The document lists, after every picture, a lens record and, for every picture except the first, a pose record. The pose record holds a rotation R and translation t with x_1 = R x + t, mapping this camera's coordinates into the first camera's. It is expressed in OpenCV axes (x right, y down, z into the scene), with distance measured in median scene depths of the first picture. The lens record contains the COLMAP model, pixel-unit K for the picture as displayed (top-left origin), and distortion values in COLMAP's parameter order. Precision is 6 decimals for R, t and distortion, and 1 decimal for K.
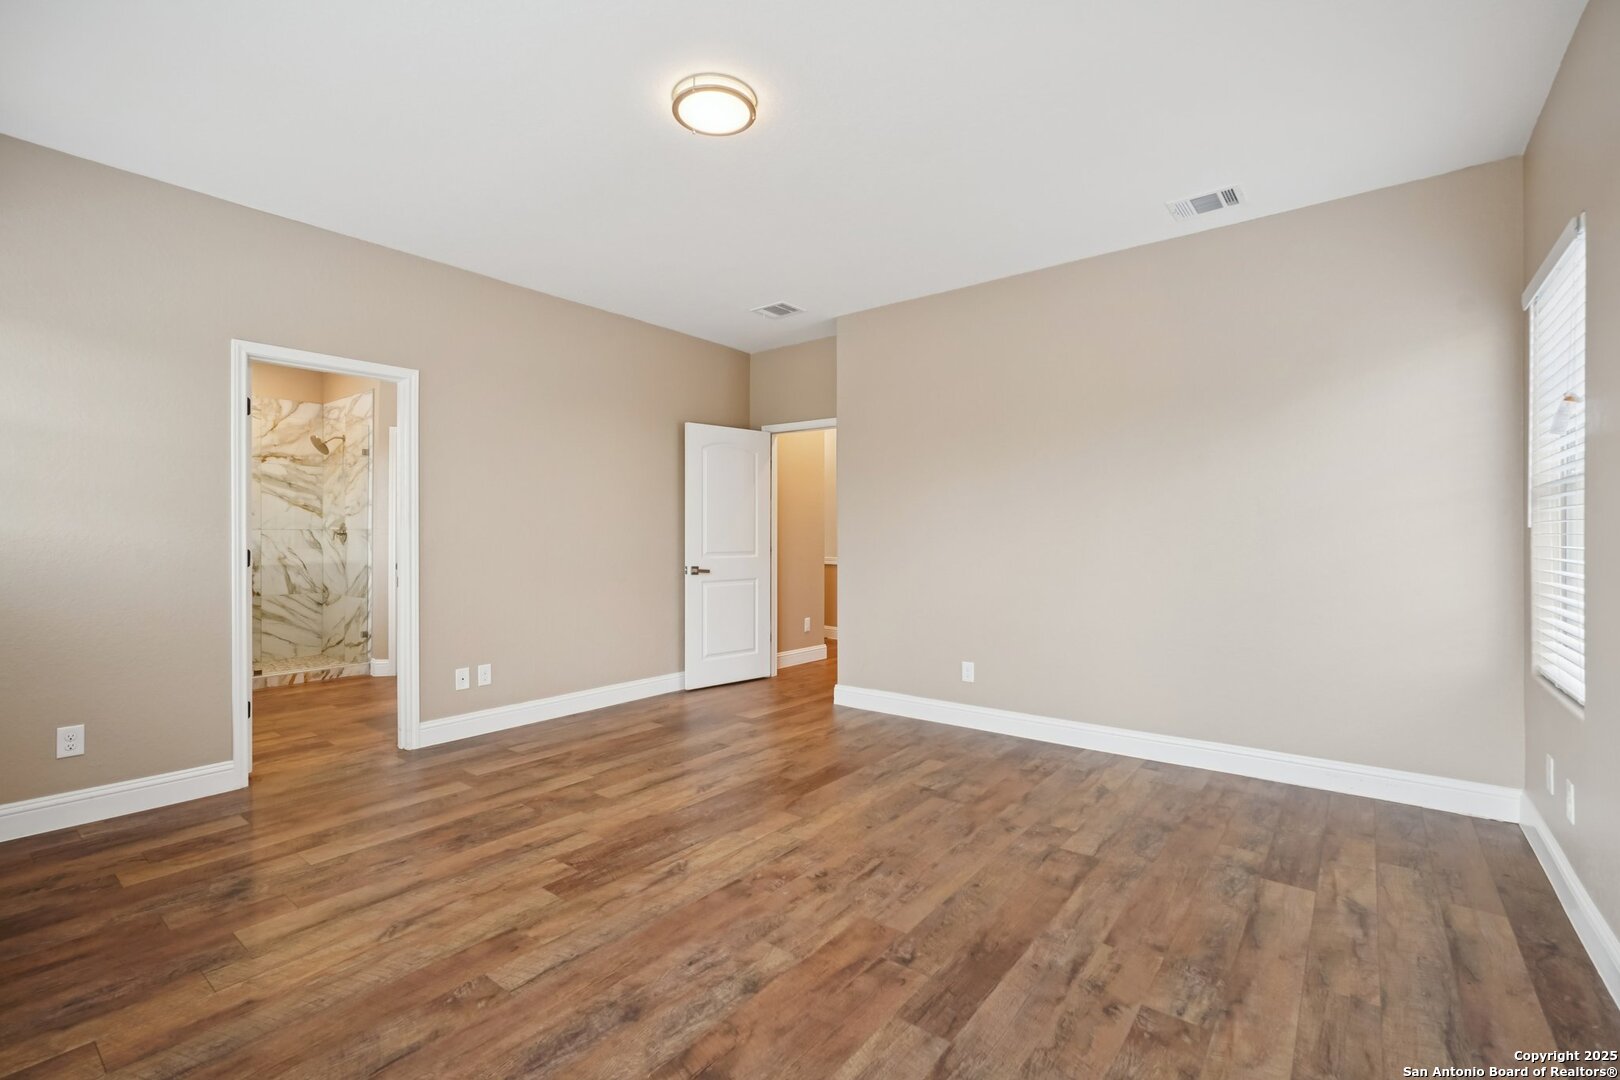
lens RADIAL K [[712.7, 0, 797.1], [0, 712.7, 541.2], [0, 0, 1]] dist [-0.006280, -0.000241]
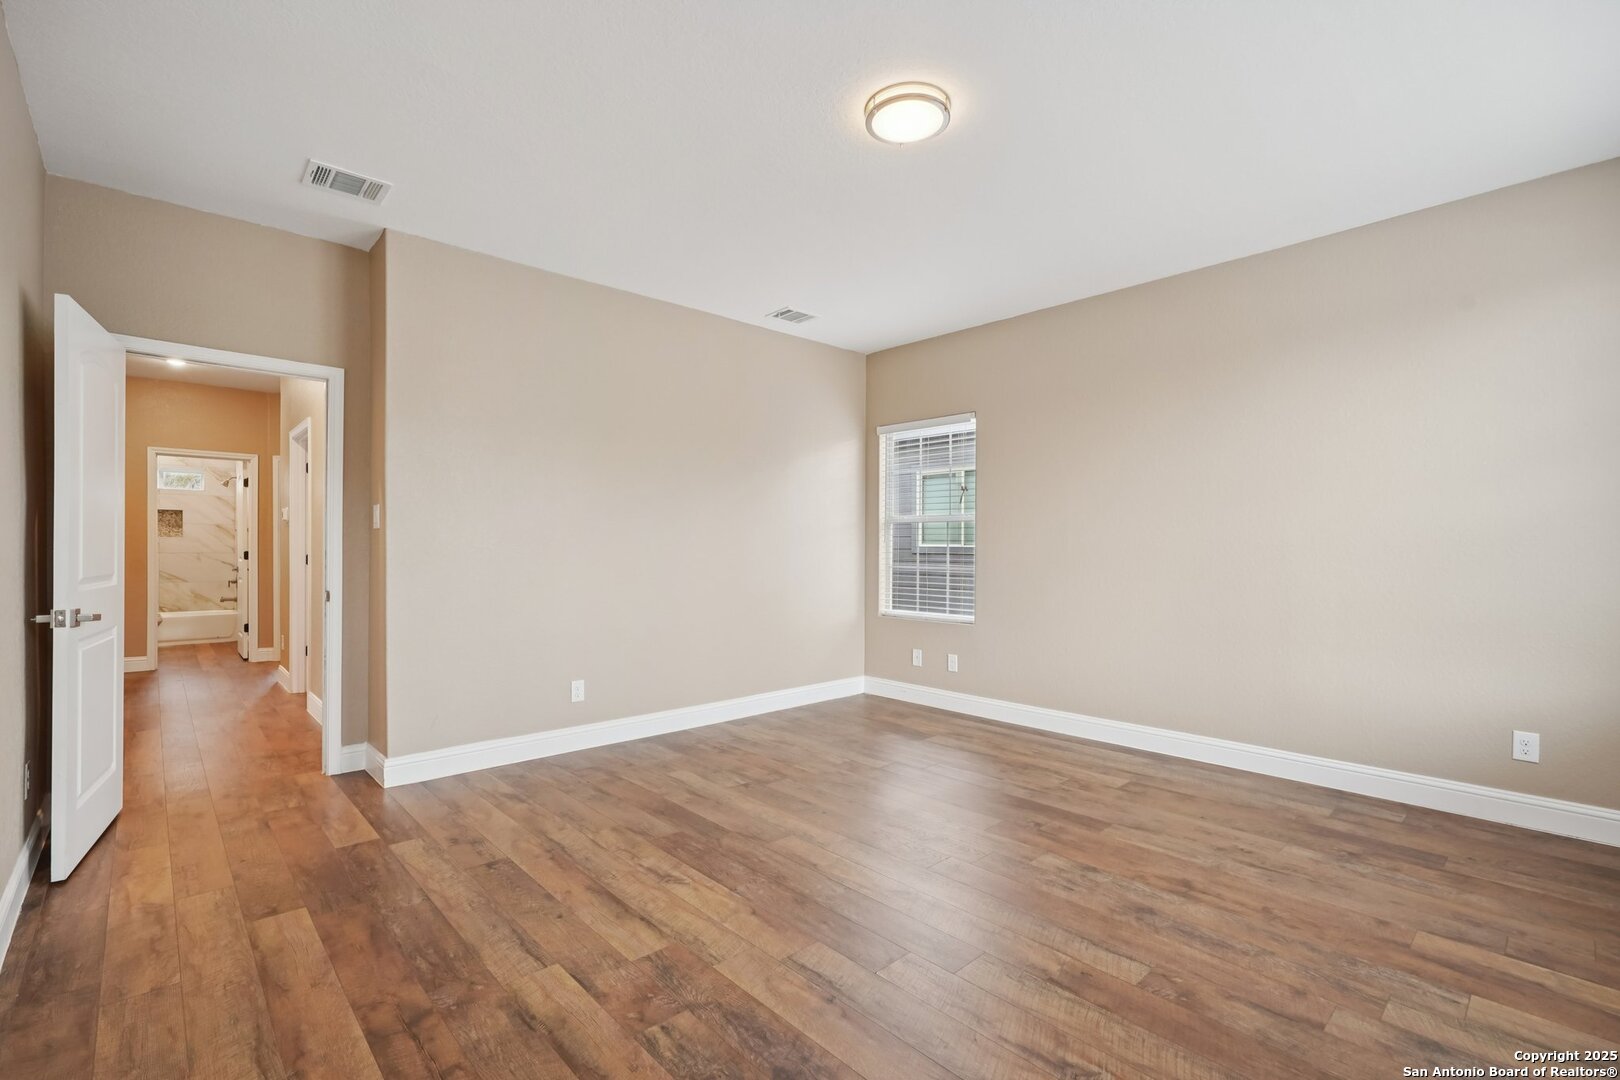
lens RADIAL K [[723.2, 0, 805.8], [0, 723.2, 550.1], [0, 0, 1]] dist [-0.002874, 0.000406]
pose [[0.145290, 0.000727, 0.989389, -1.080008], [-0.000932, 0.999999, -0.000598, -0.000276], [-0.989389, -0.000836, 0.145290, 0.936688]]
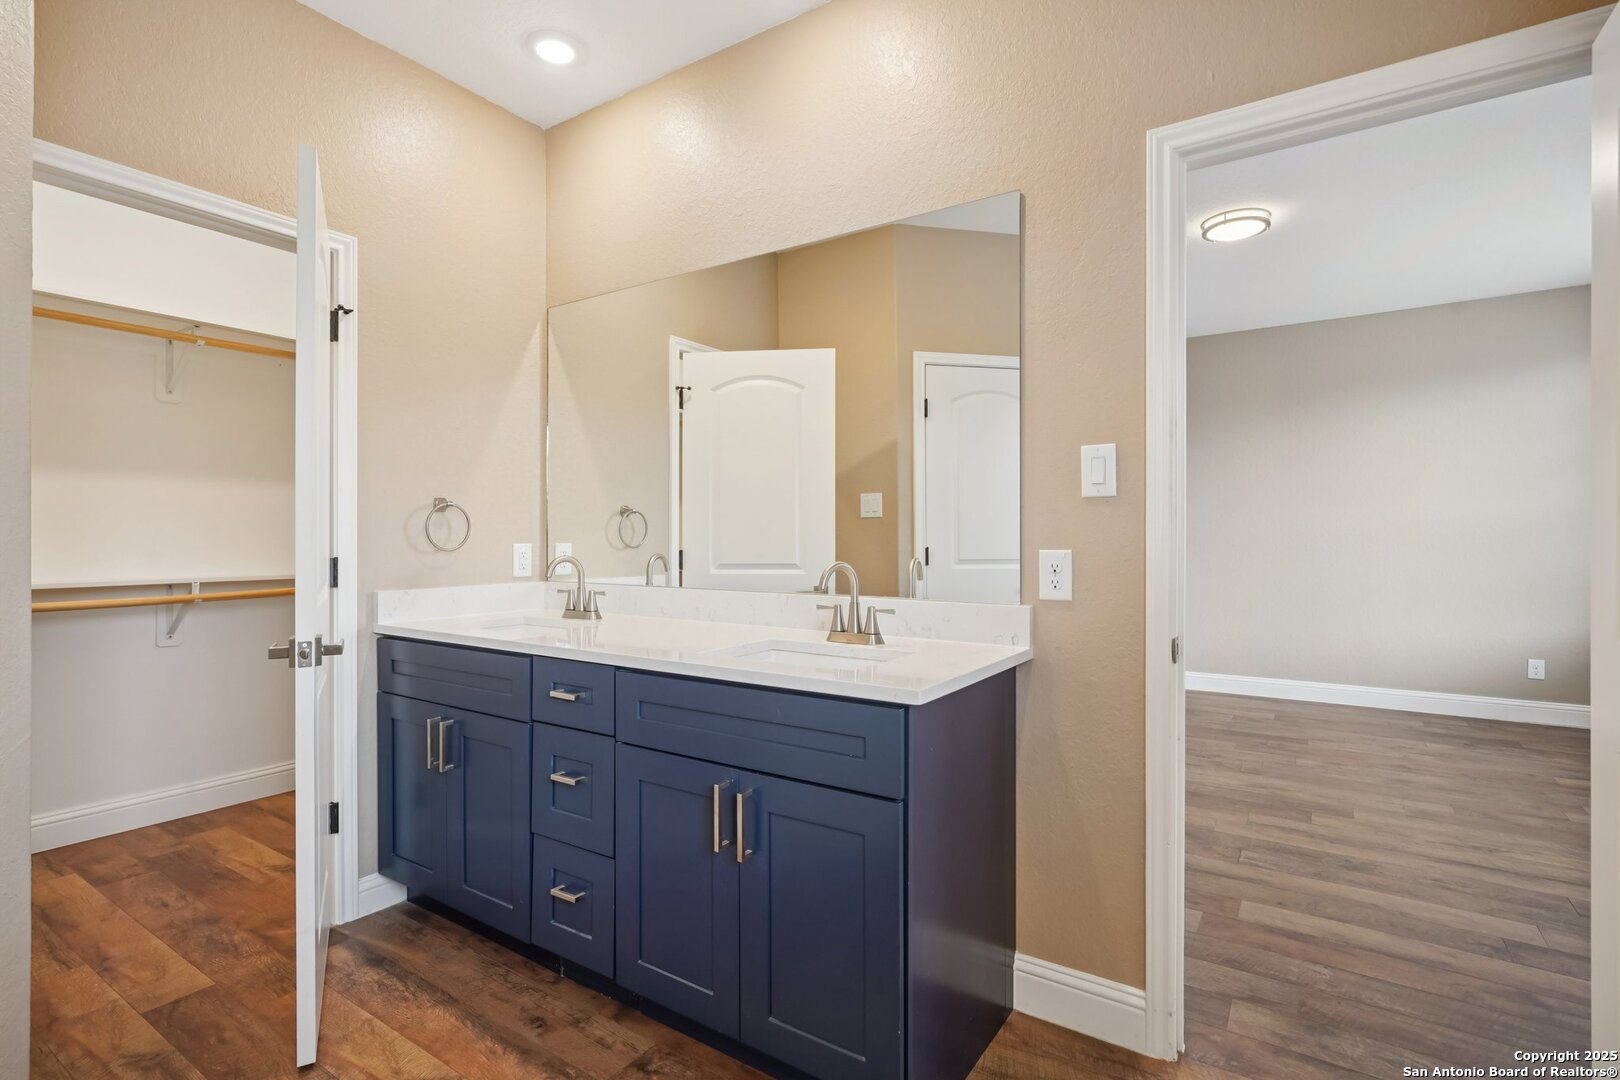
lens RADIAL K [[776.8, 0, 803.7], [0, 776.8, 538.7], [0, 0, 1]] dist [-0.001191, 0.000152]
pose [[-0.084849, 0.001828, 0.996392, -1.459301], [0.007231, 0.999973, -0.001219, -0.008075], [-0.996368, 0.007101, -0.084860, 1.851287]]
